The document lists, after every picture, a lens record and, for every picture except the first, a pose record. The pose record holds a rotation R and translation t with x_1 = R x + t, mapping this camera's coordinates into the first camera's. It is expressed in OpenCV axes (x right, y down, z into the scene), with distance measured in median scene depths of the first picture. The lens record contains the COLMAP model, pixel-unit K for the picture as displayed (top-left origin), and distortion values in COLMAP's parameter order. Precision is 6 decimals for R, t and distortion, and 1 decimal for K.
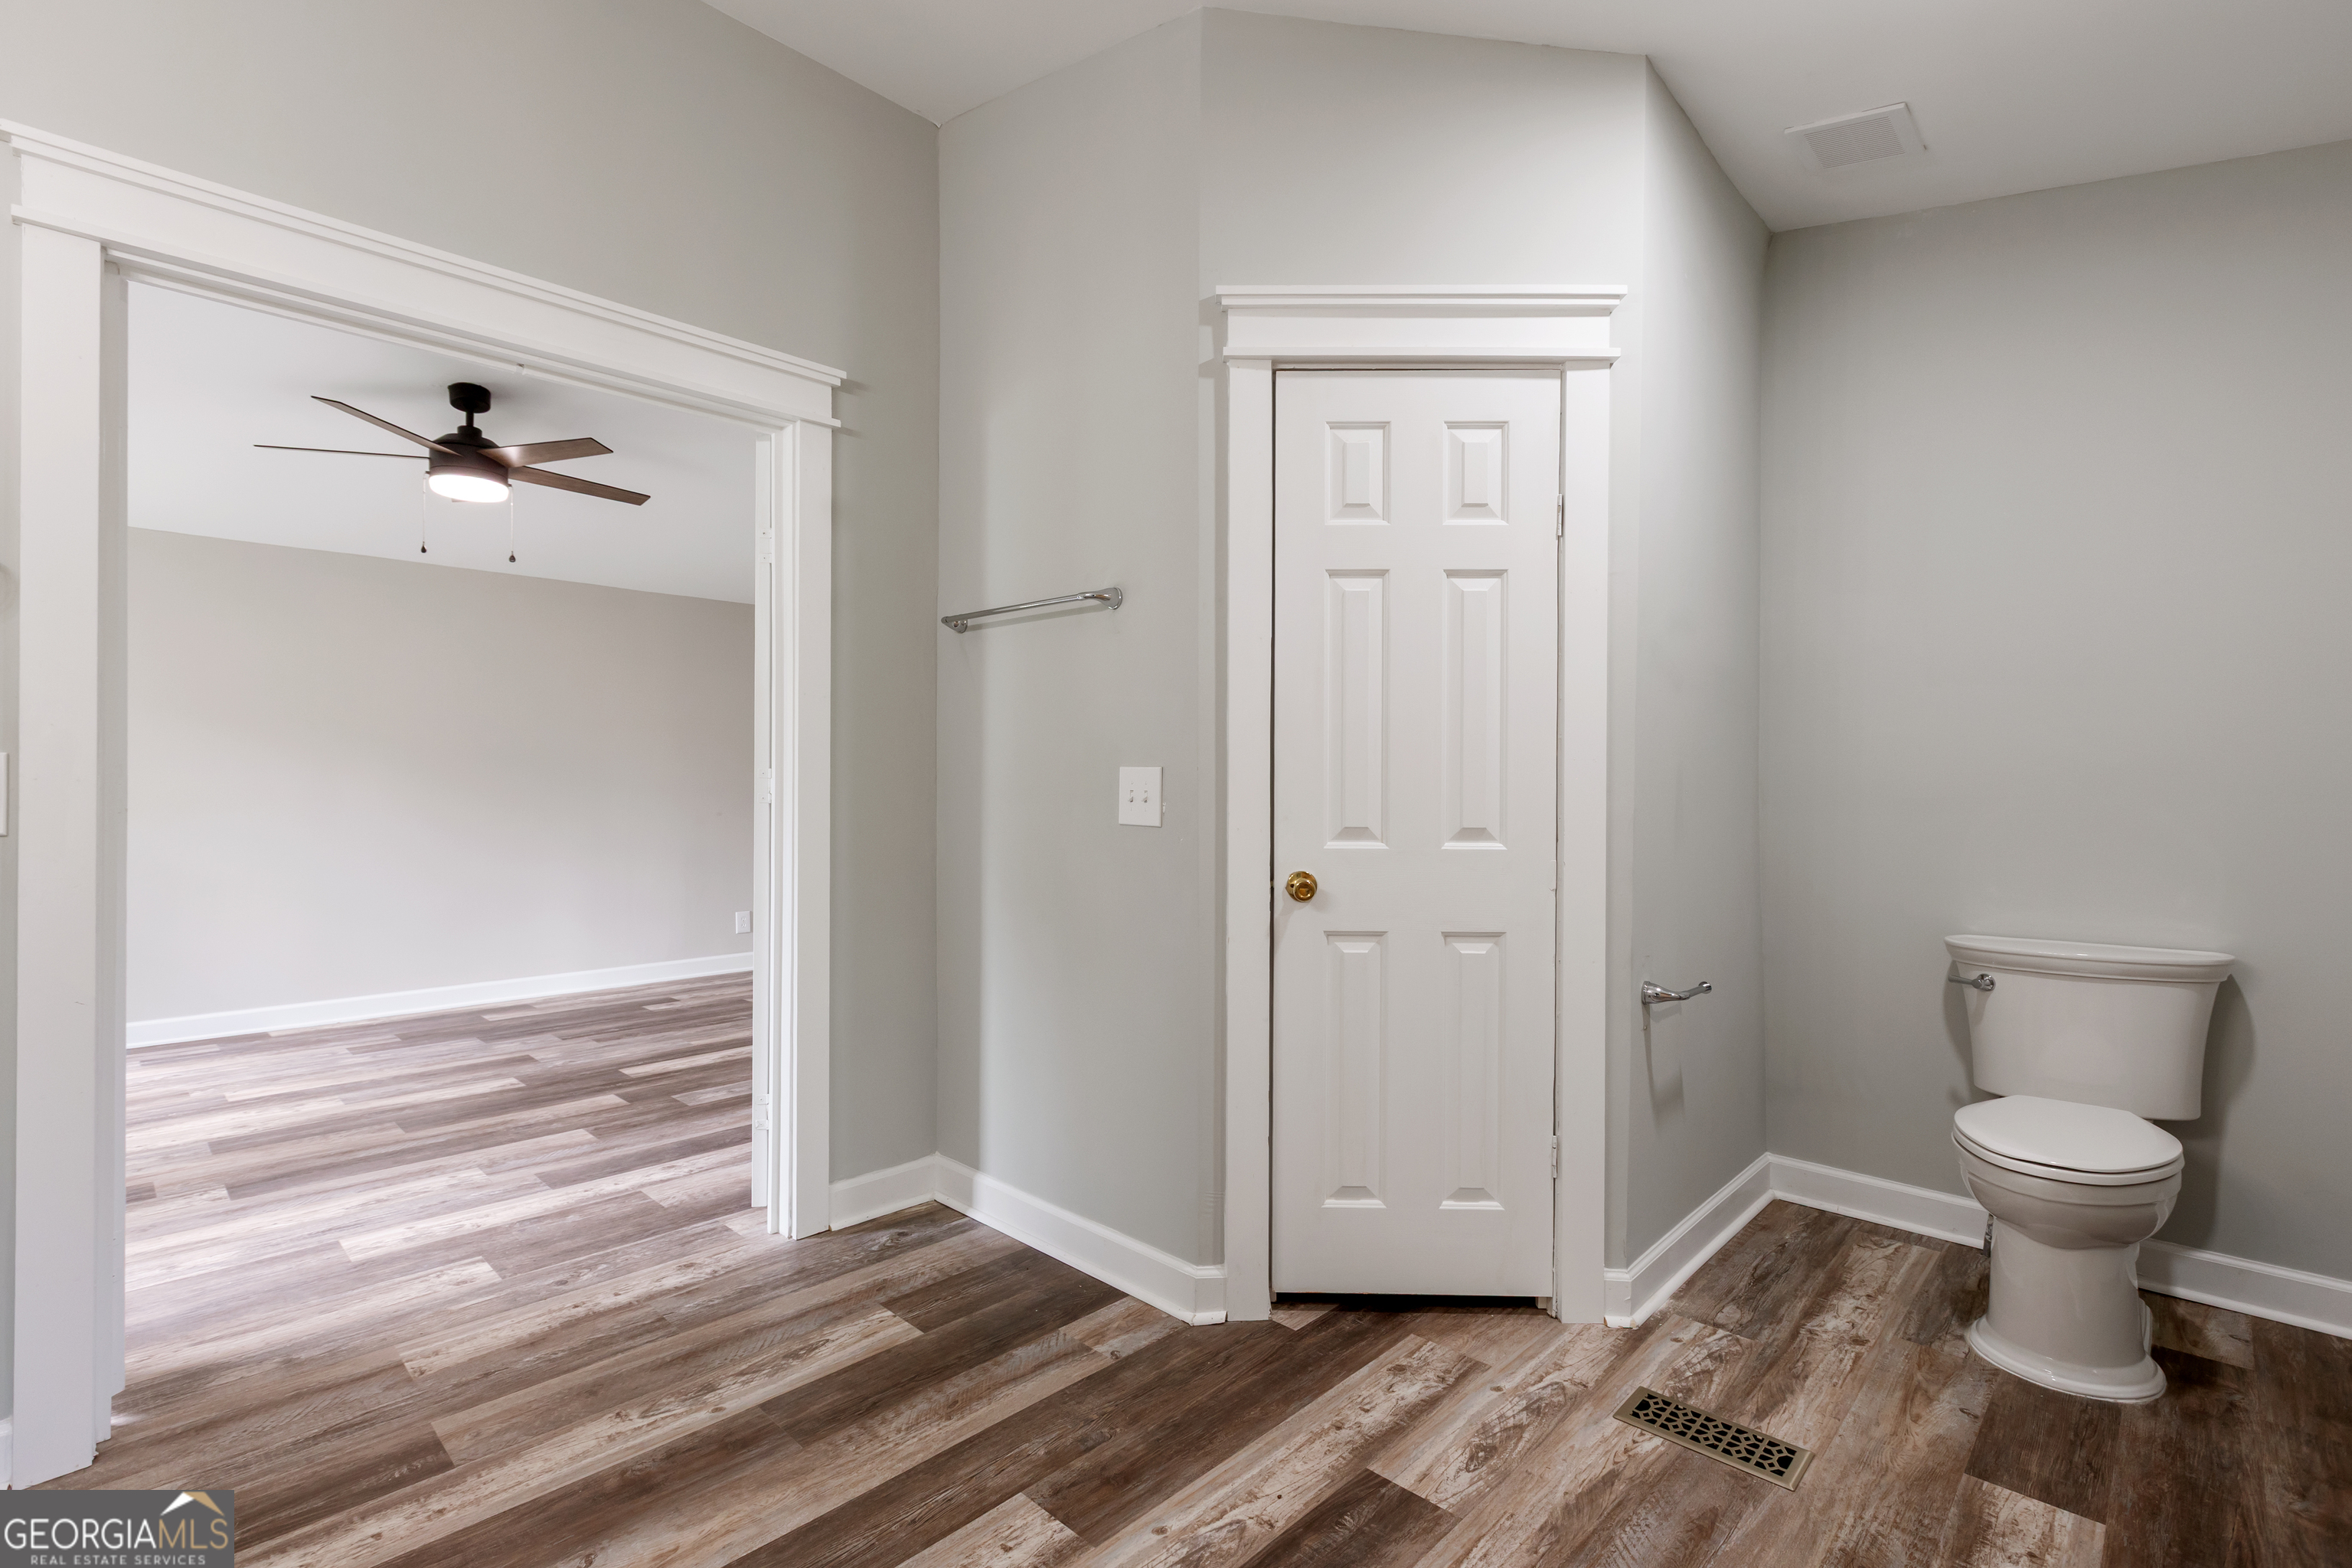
lens RADIAL K [[1064.6, 0, 1155.4], [0, 1064.6, 789.4], [0, 0, 1]] dist [0.003490, -0.001705]
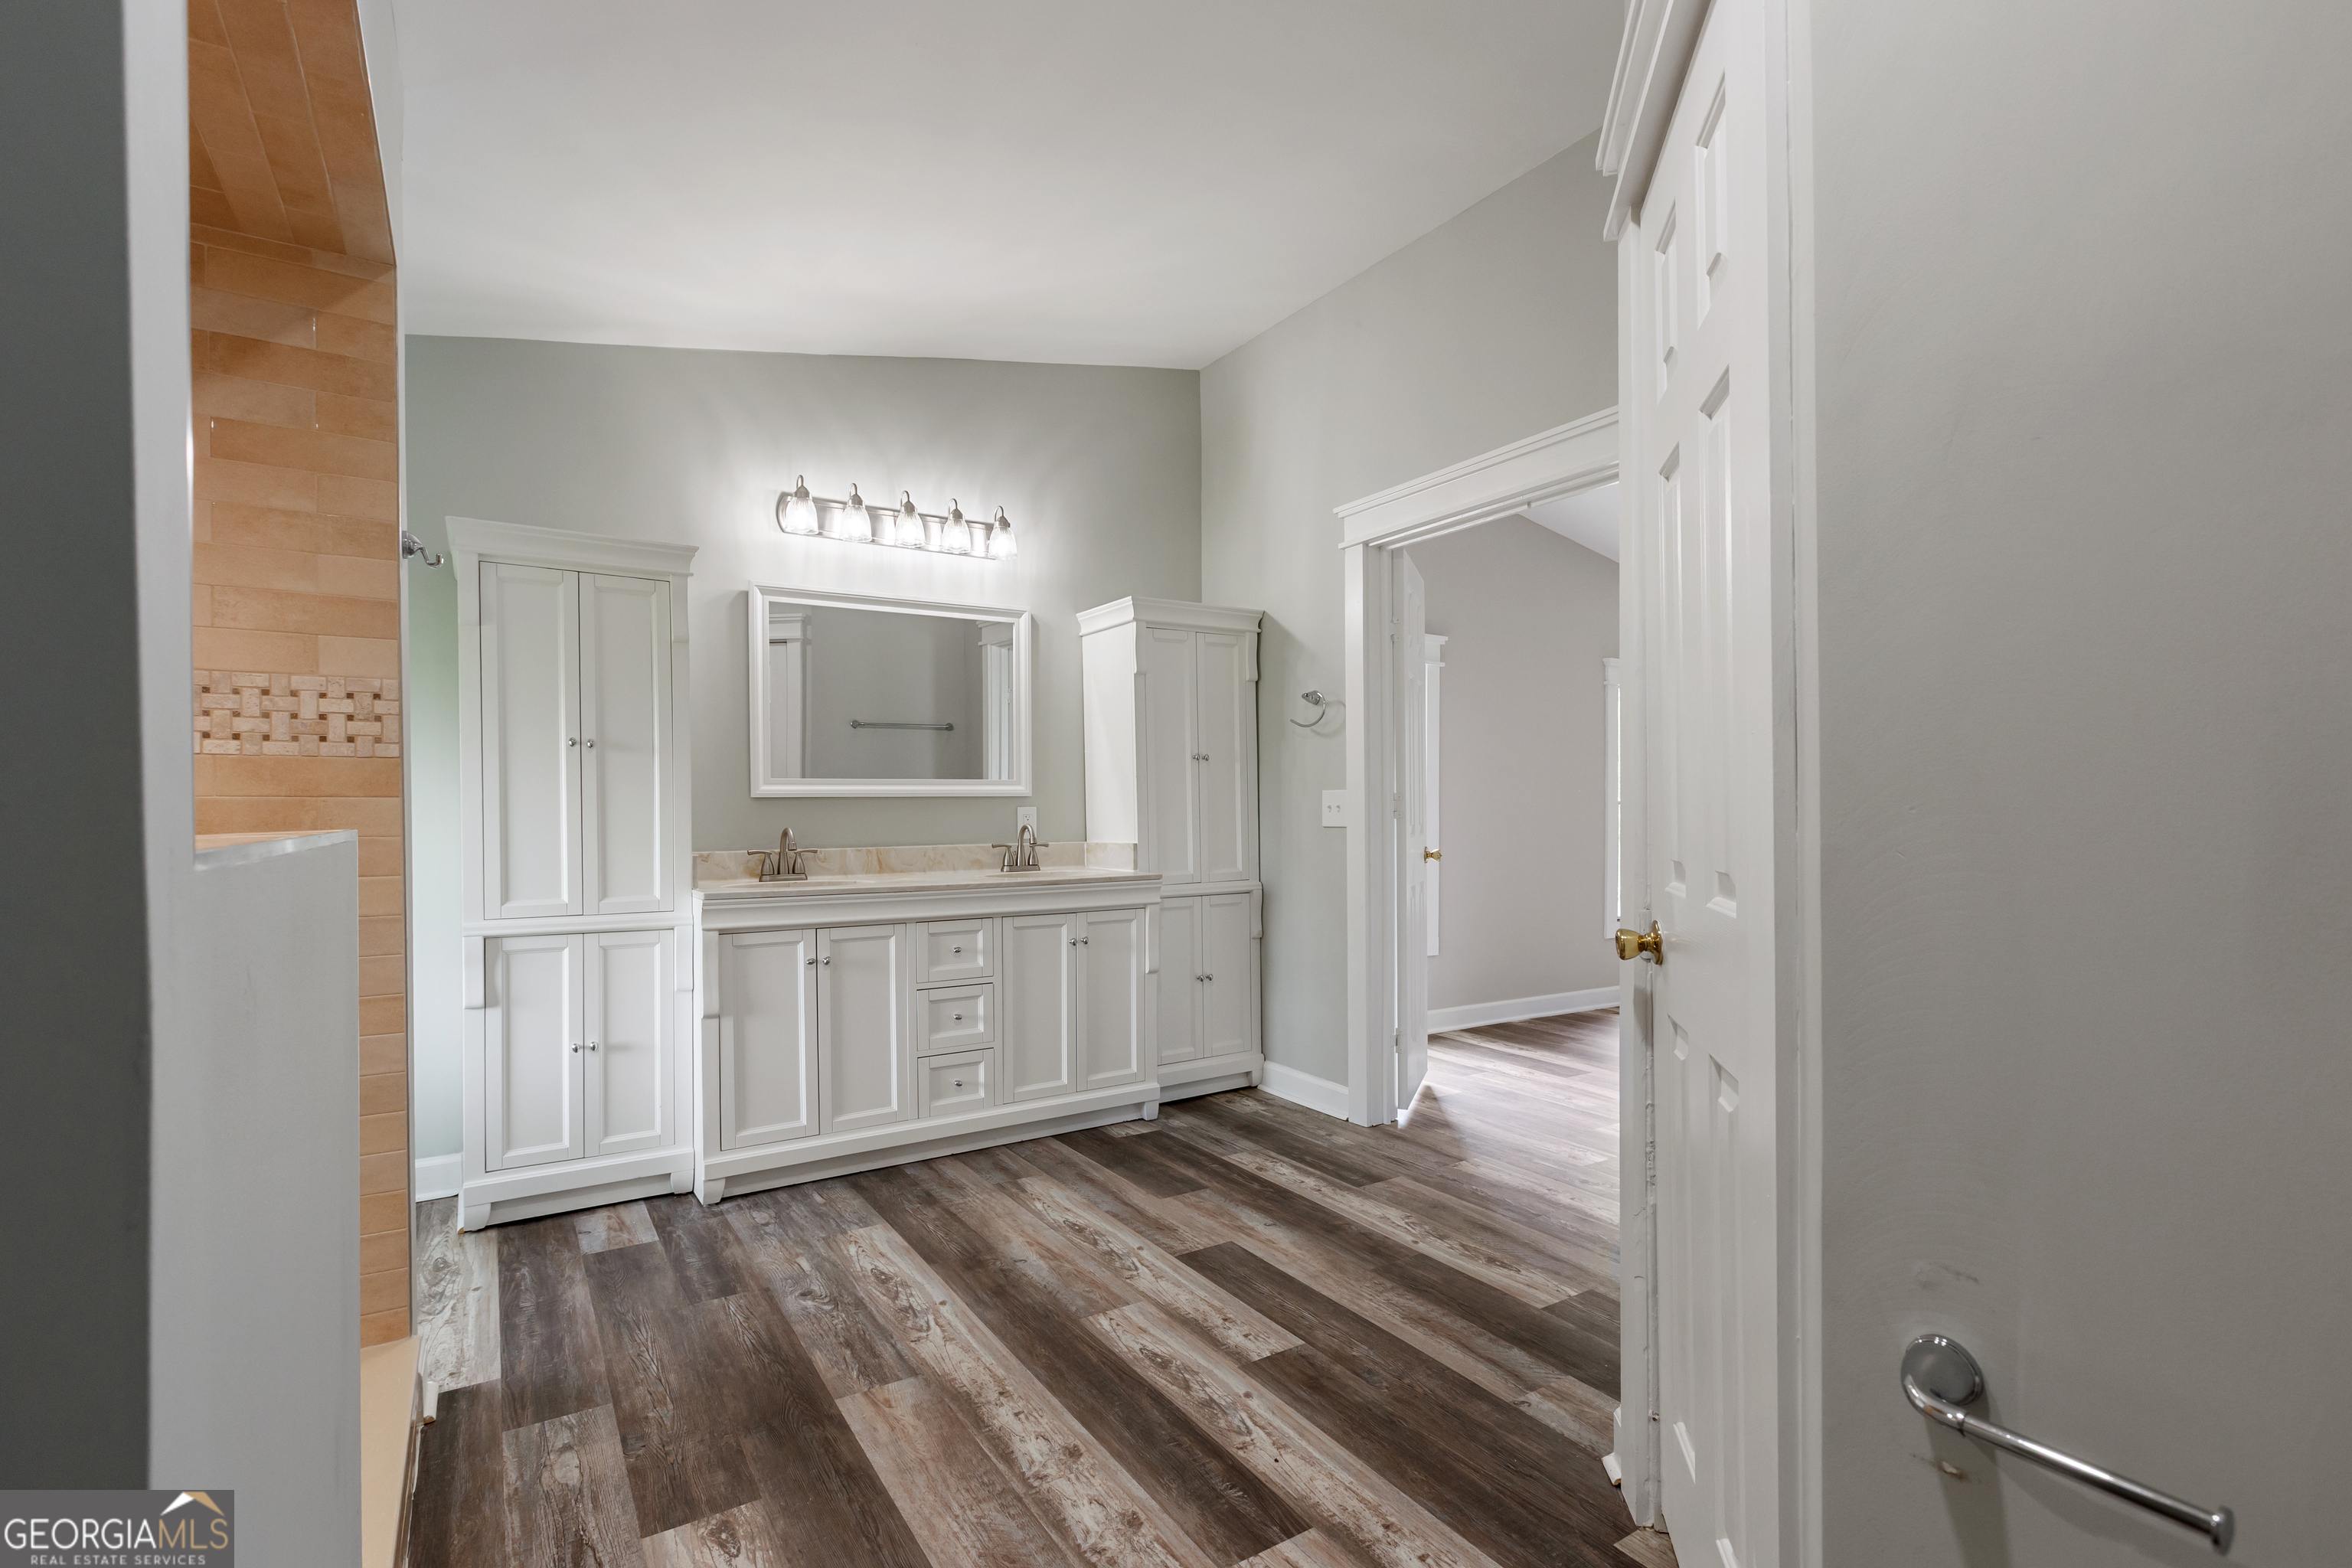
lens RADIAL K [[1064.6, 0, 1149.8], [0, 1064.6, 820.8], [0, 0, 1]] dist [0.003490, -0.001705]
pose [[-0.239484, 0.009566, -0.970853, 0.835612], [0.004080, 0.999953, 0.008846, 0.008536], [0.970892, -0.001842, -0.239512, 0.803646]]
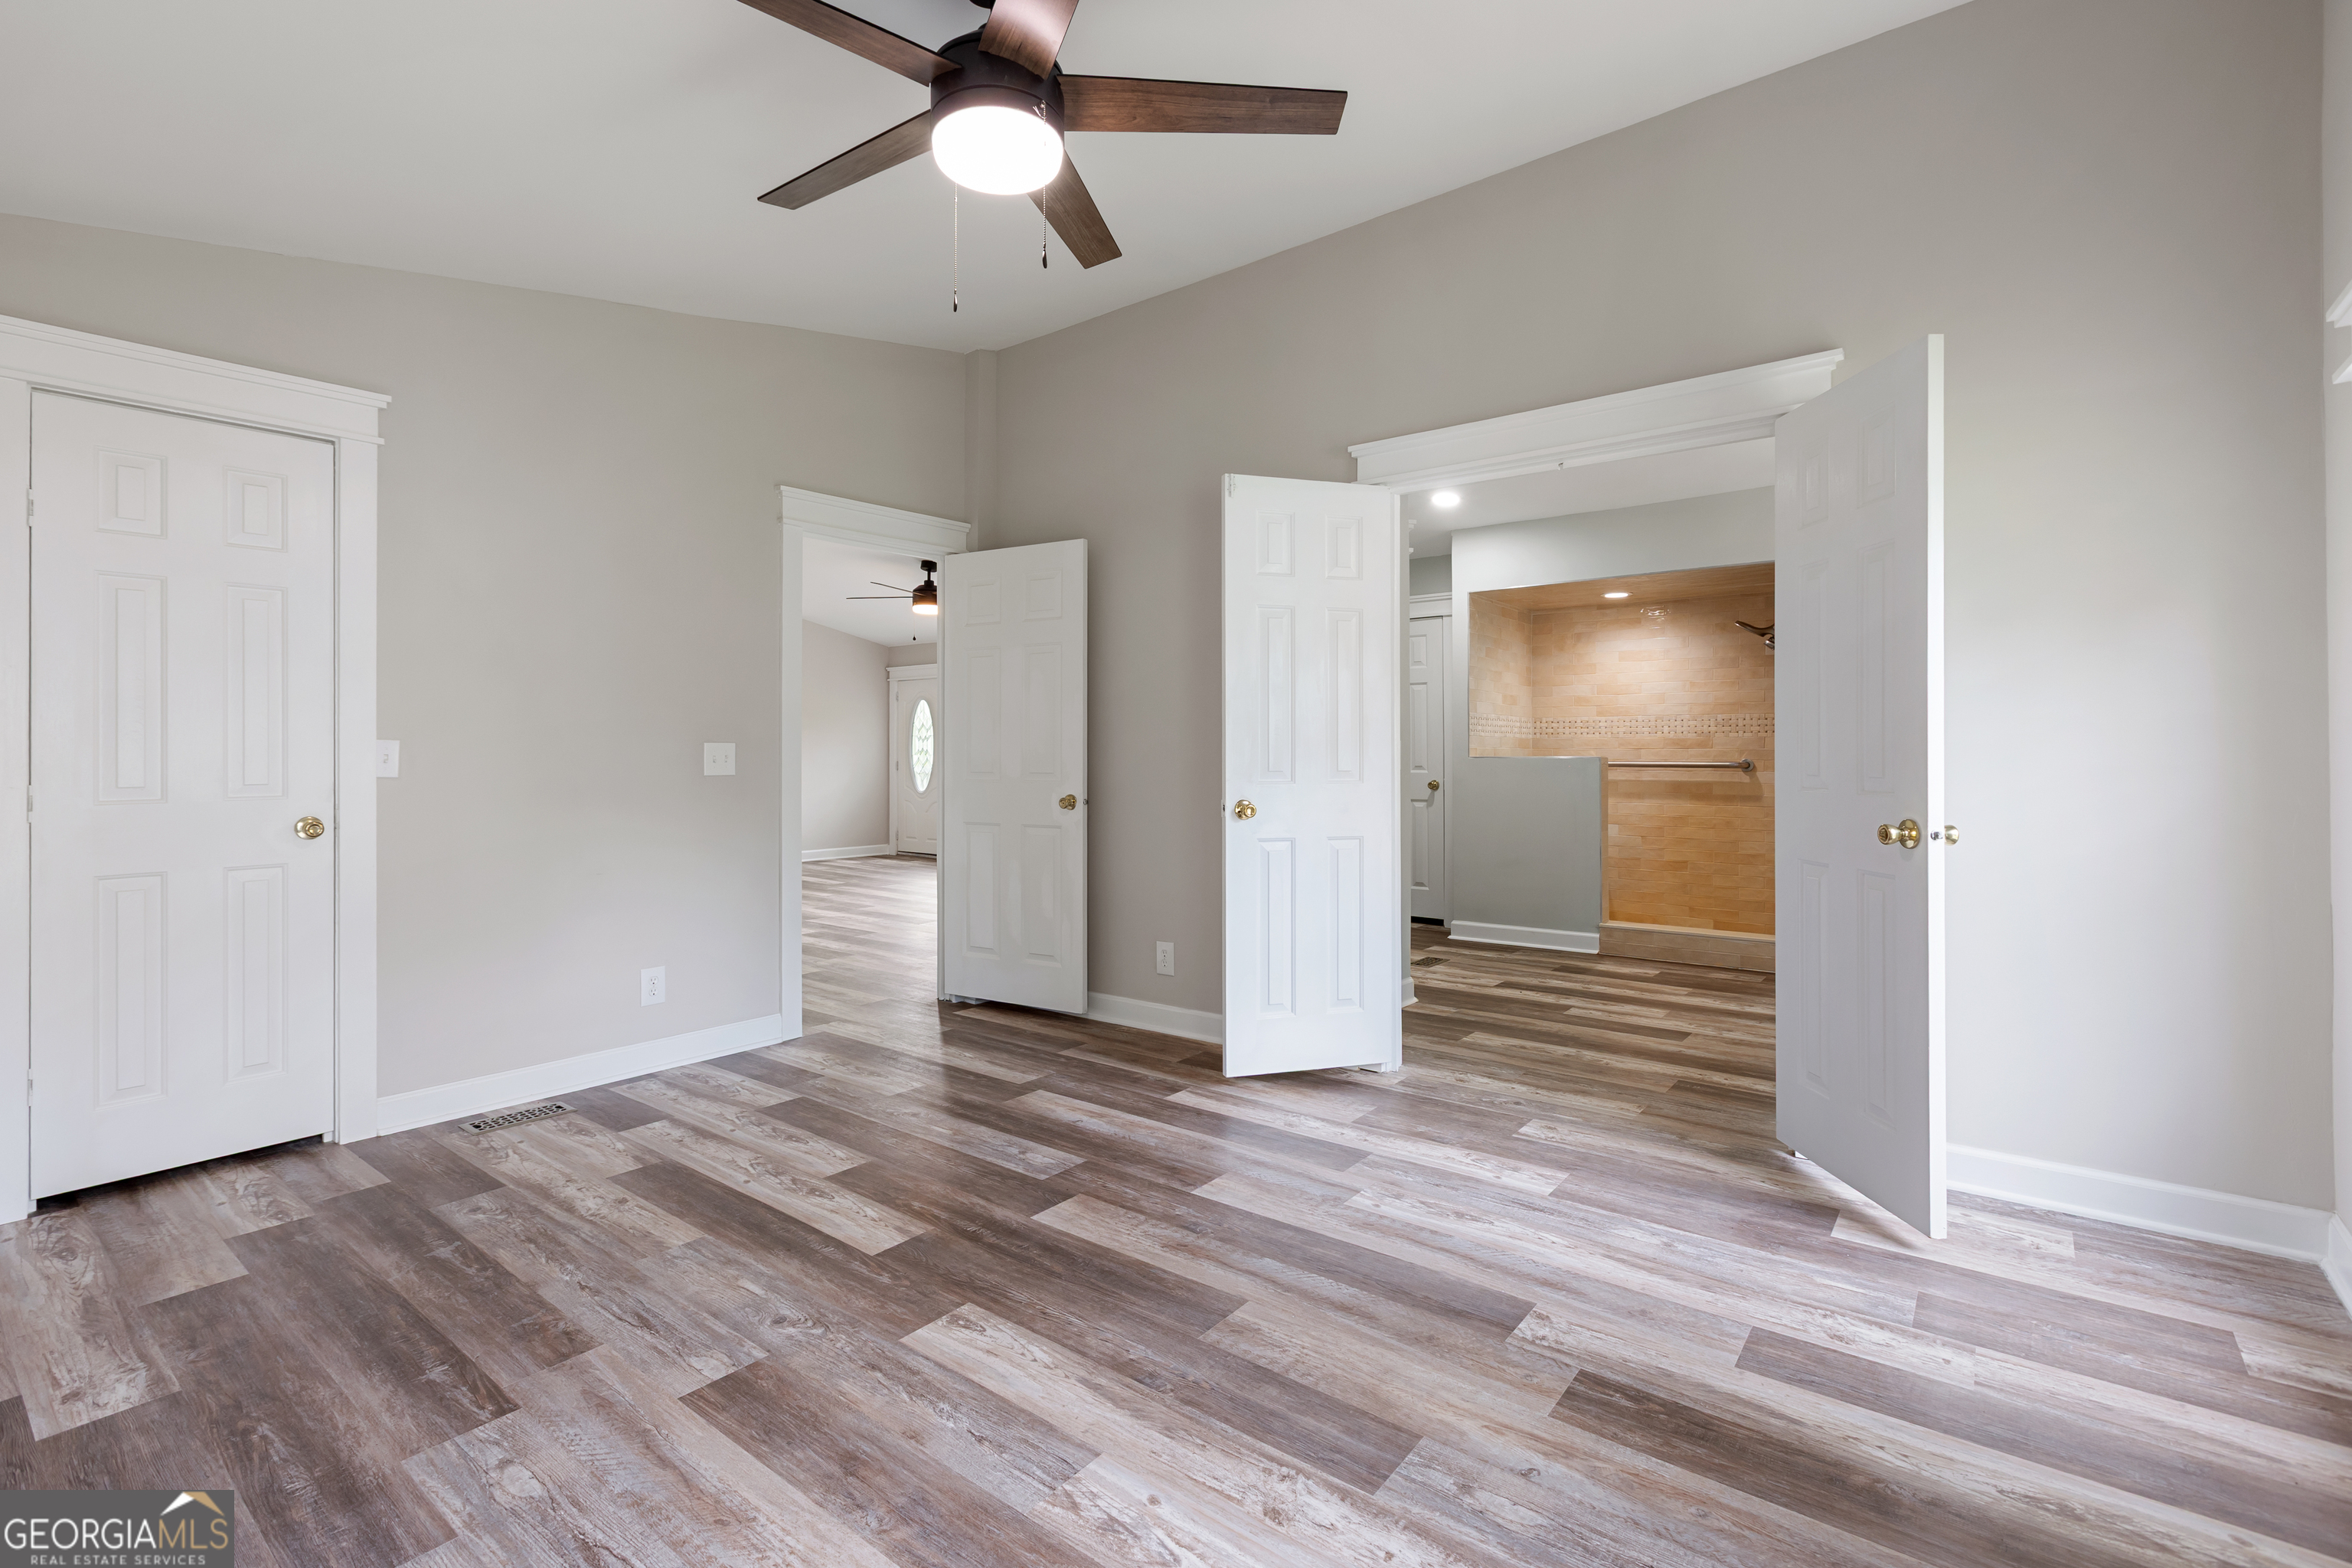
lens RADIAL K [[1064.6, 0, 1146.2], [0, 1064.6, 744.4], [0, 0, 1]] dist [0.003490, -0.001705]
pose [[-0.089528, 0.008111, 0.995951, -1.928693], [0.004599, 0.999960, -0.007730, -0.000189], [-0.995974, 0.003888, -0.089561, 1.624464]]
